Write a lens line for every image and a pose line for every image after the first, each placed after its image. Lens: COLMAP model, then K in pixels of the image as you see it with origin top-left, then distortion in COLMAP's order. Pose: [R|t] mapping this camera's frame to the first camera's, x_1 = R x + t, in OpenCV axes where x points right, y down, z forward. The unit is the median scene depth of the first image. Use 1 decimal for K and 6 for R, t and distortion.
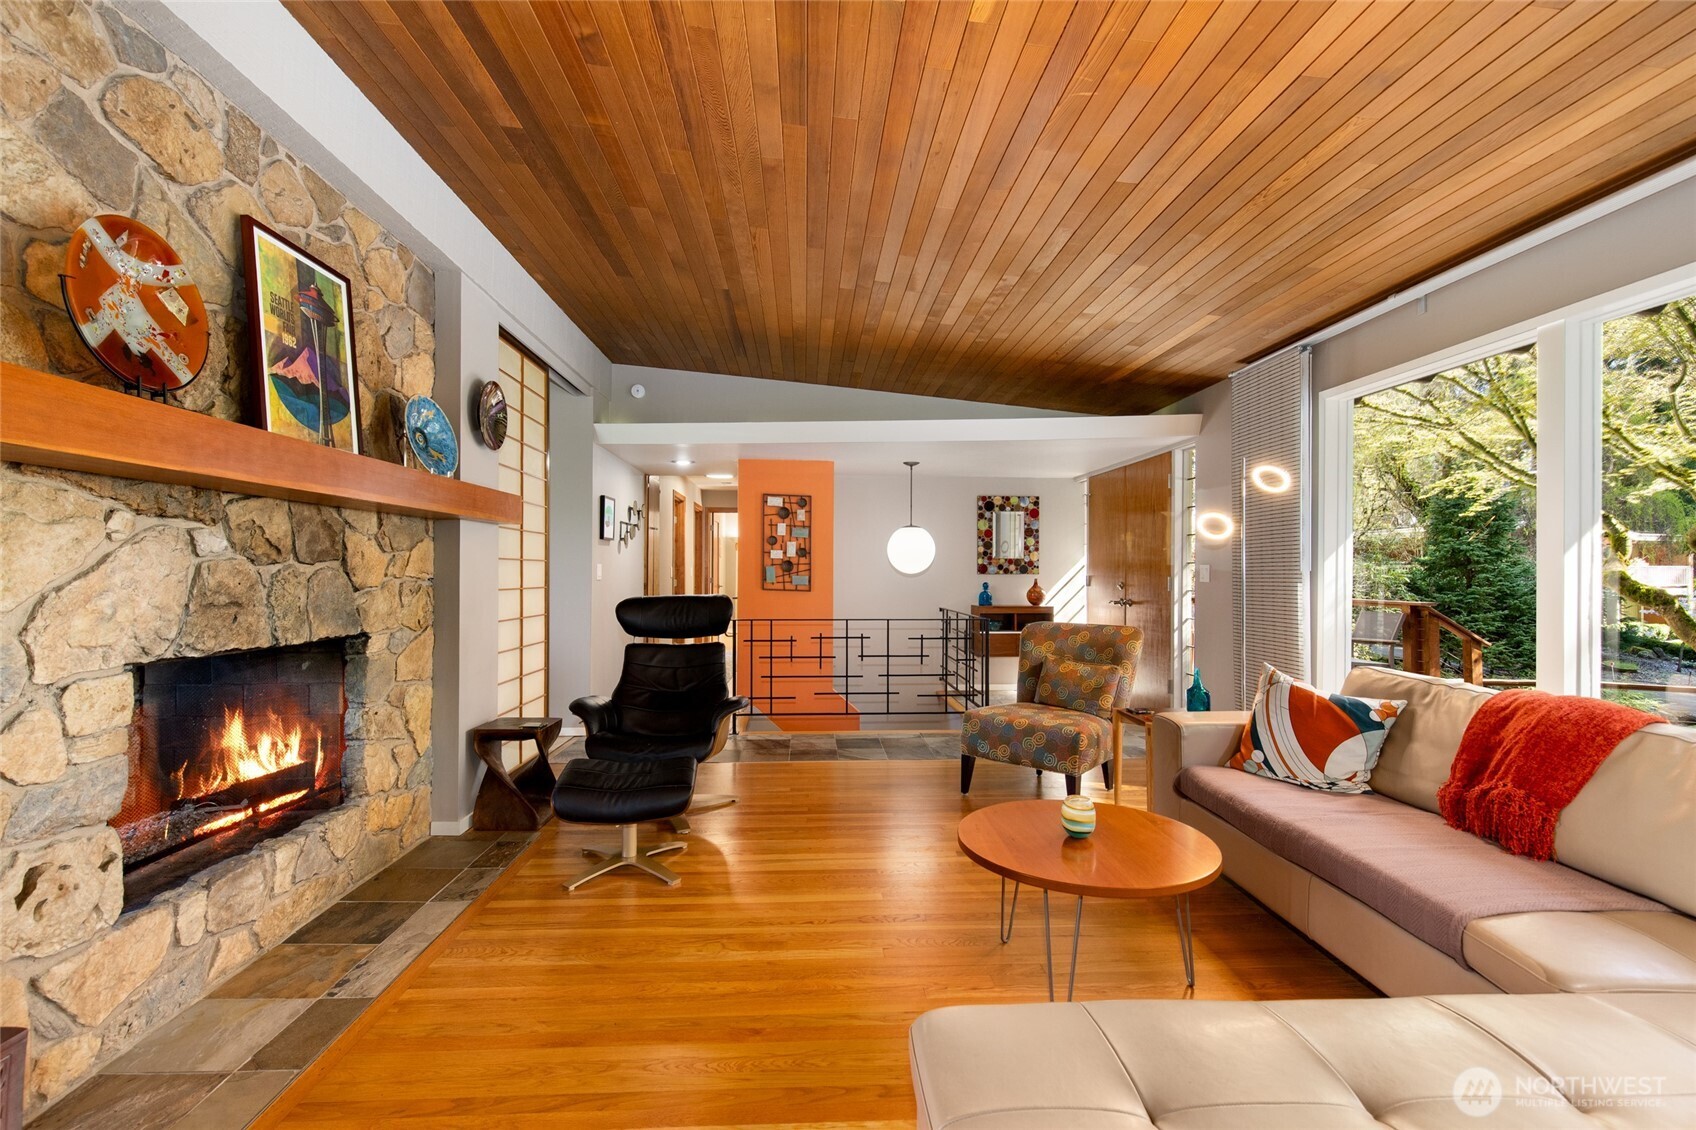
lens RADIAL K [[787.2, 0, 844.2], [0, 787.2, 556.6], [0, 0, 1]] dist [0.001339, -0.000312]
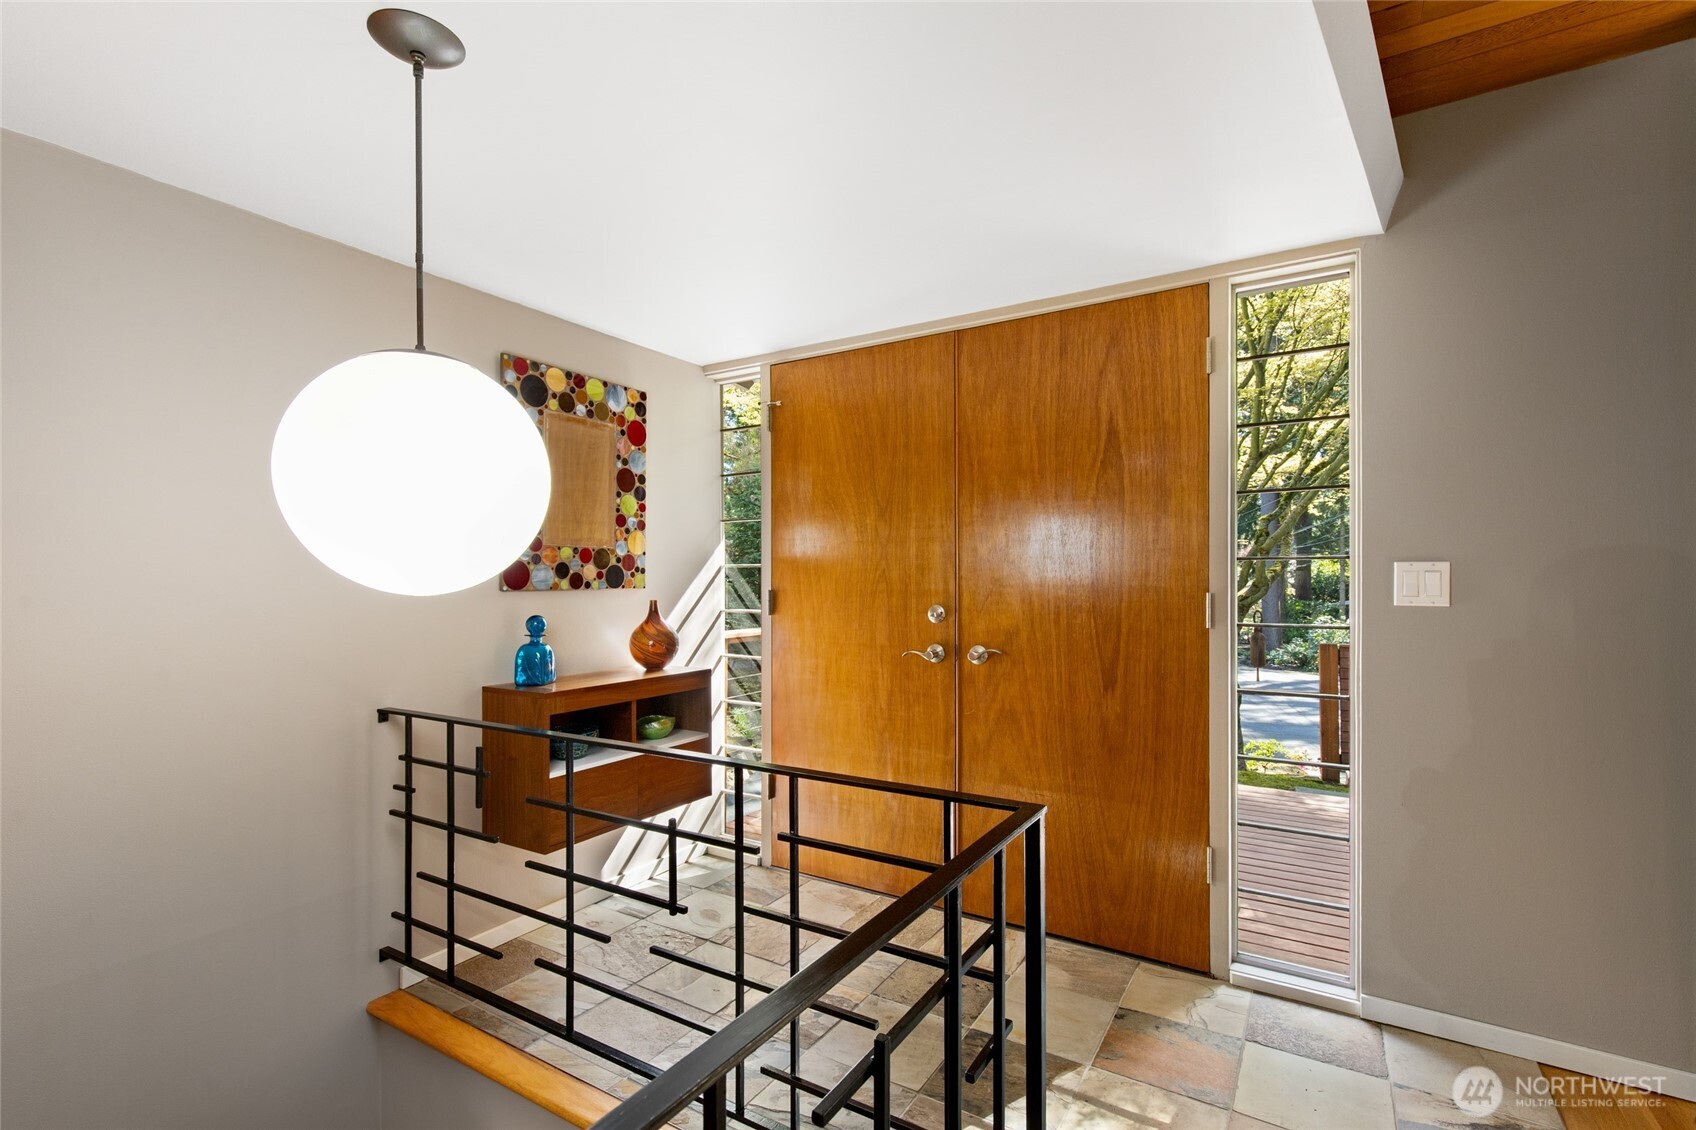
lens RADIAL K [[777.1, 0, 849.2], [0, 777.1, 584.4], [0, 0, 1]] dist [0.001779, 0.000168]
pose [[0.557122, -0.007144, 0.830400, -0.020451], [-0.005324, 0.999912, 0.012175, 0.014752], [-0.830413, -0.011204, 0.557035, 0.697244]]
